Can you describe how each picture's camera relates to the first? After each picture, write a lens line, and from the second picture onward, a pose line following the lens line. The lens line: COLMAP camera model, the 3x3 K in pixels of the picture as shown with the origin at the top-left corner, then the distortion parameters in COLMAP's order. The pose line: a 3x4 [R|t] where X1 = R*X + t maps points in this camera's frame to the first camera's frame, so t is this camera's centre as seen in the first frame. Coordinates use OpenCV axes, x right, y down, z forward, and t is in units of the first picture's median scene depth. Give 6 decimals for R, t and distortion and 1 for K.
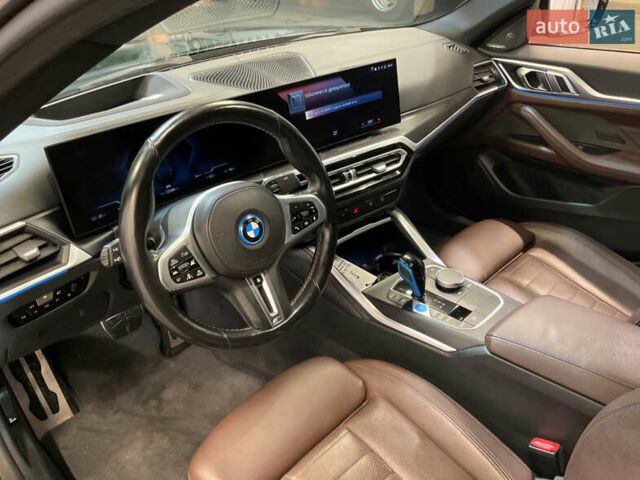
lens RADIAL K [[602.9, 0, 320.0], [0, 602.9, 219.5], [0, 0, 1]] dist [0.133076, -0.266696]
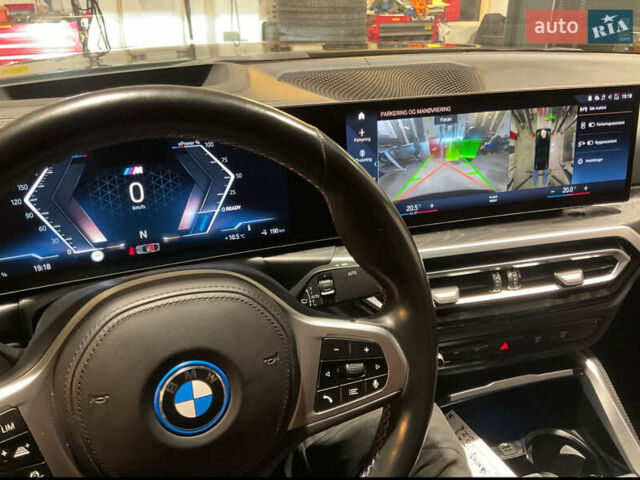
lens RADIAL K [[602.9, 0, 320.0], [0, 602.9, 219.5], [0, 0, 1]] dist [0.133076, -0.266696]
pose [[0.932521, 0.191855, -0.305937, 0.065650], [-0.210646, 0.977123, -0.029306, -0.096828], [0.293315, 0.091773, 0.951601, 0.550940]]
